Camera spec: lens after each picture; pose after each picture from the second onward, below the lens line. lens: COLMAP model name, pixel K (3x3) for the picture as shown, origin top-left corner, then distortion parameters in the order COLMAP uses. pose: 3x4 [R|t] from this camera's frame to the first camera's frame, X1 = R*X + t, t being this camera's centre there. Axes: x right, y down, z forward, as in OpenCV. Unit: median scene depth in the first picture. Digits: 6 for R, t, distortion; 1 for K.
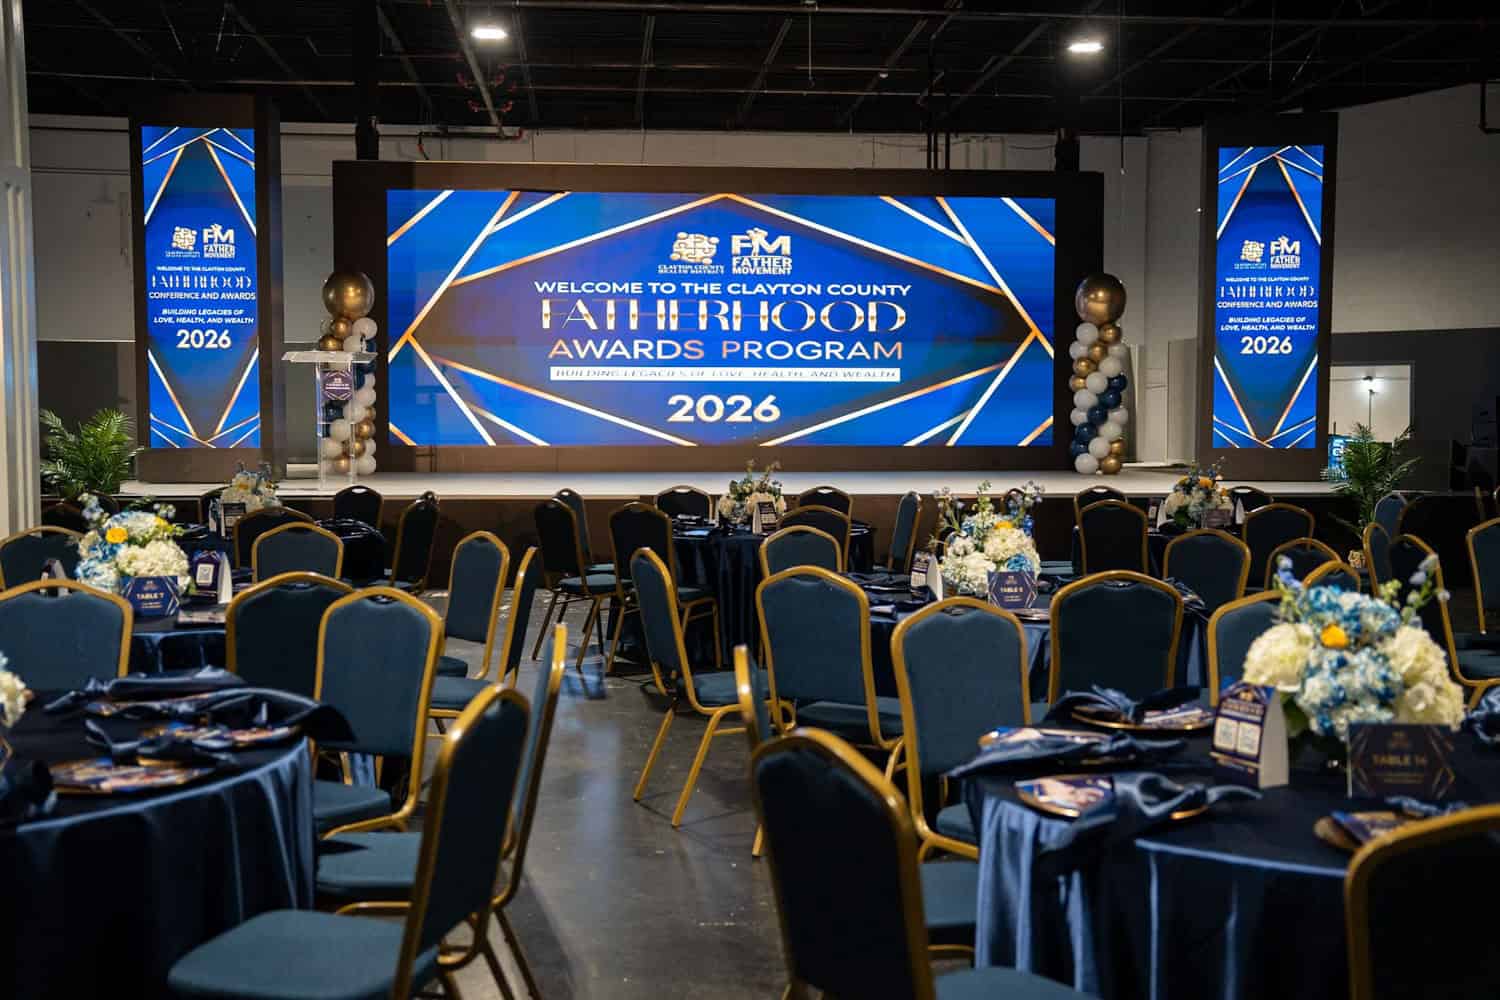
lens RADIAL K [[1860.5, 0, 751.8], [0, 1860.5, 503.3], [0, 0, 1]] dist [0.028840, 0.000000]
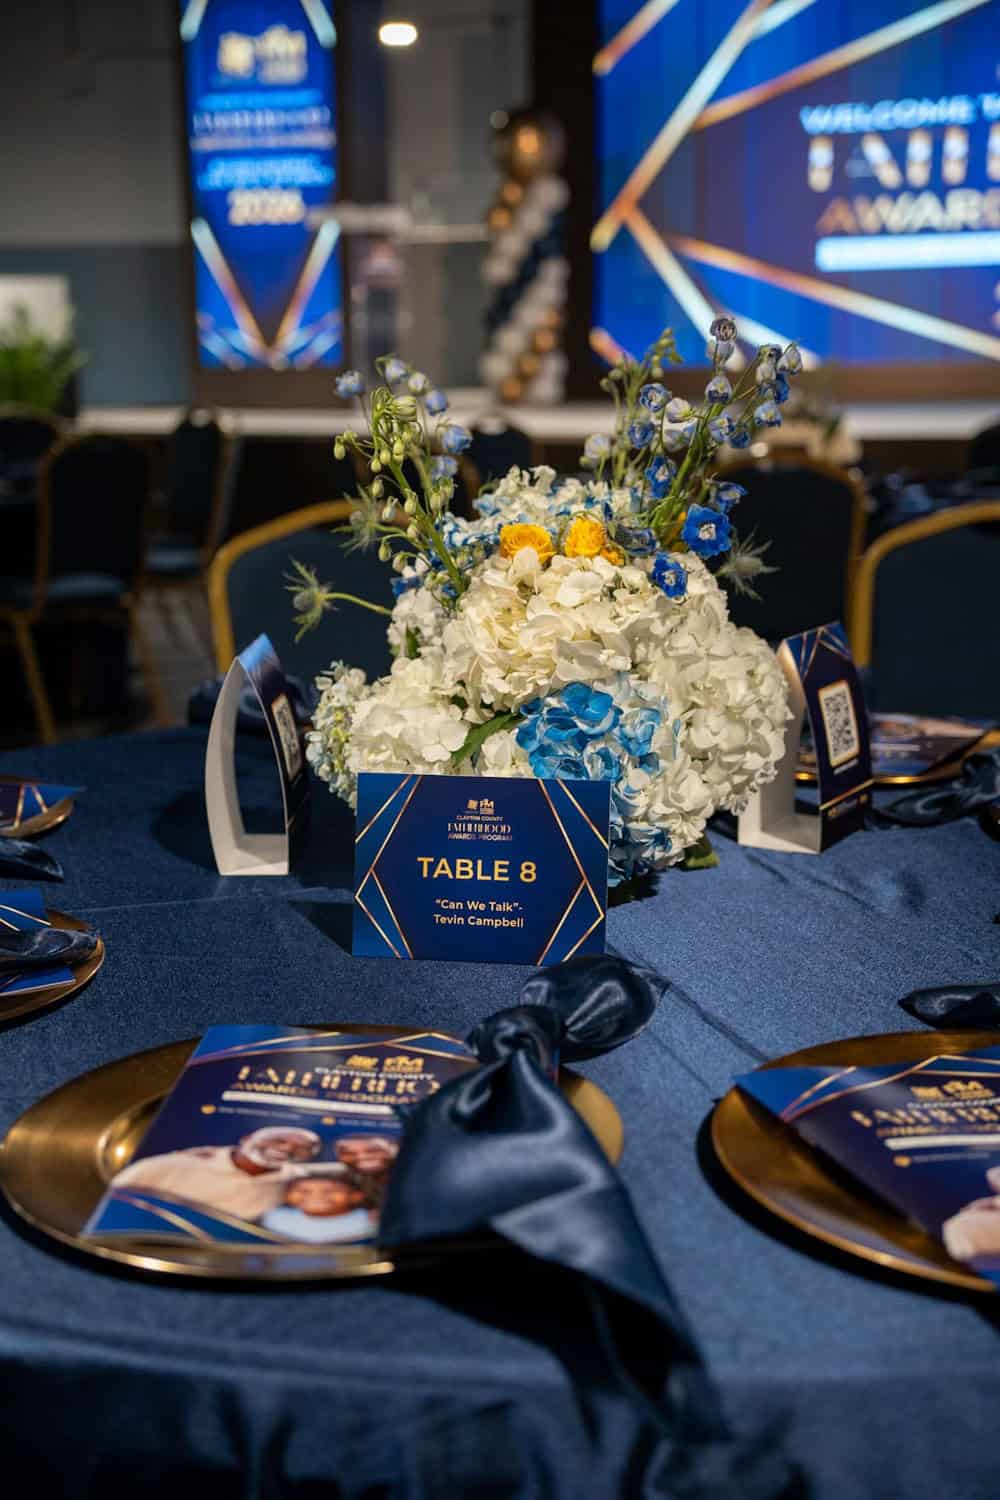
lens RADIAL K [[1860.5, 0, 498.6], [0, 1860.5, 752.8], [0, 0, 1]] dist [0.028840, 0.000000]
pose [[0.901282, 0.084136, -0.424985, 0.094761], [-0.016586, 0.986943, 0.160216, 0.001271], [0.432916, -0.137351, 0.890909, 0.362176]]
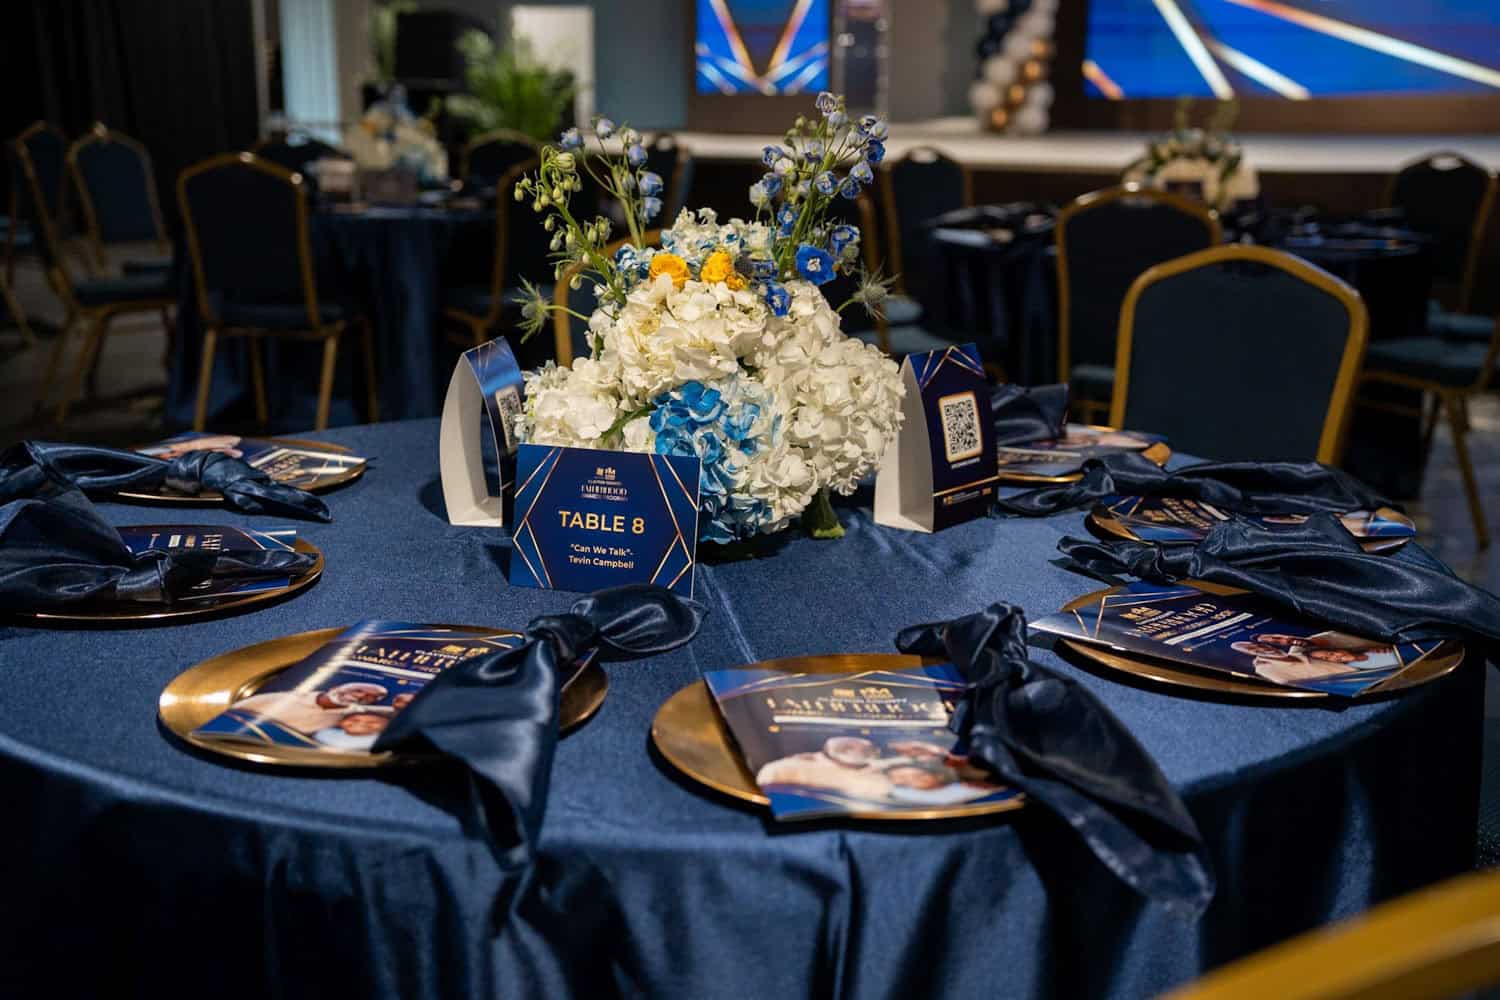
lens RADIAL K [[1860.5, 0, 751.0], [0, 1860.5, 498.8], [0, 0, 1]] dist [0.028840, 0.000000]
pose [[0.816201, 0.131491, -0.562606, 0.136532], [-0.035376, 0.983305, 0.178494, -0.001778], [0.576684, -0.125785, 0.807226, 0.350904]]
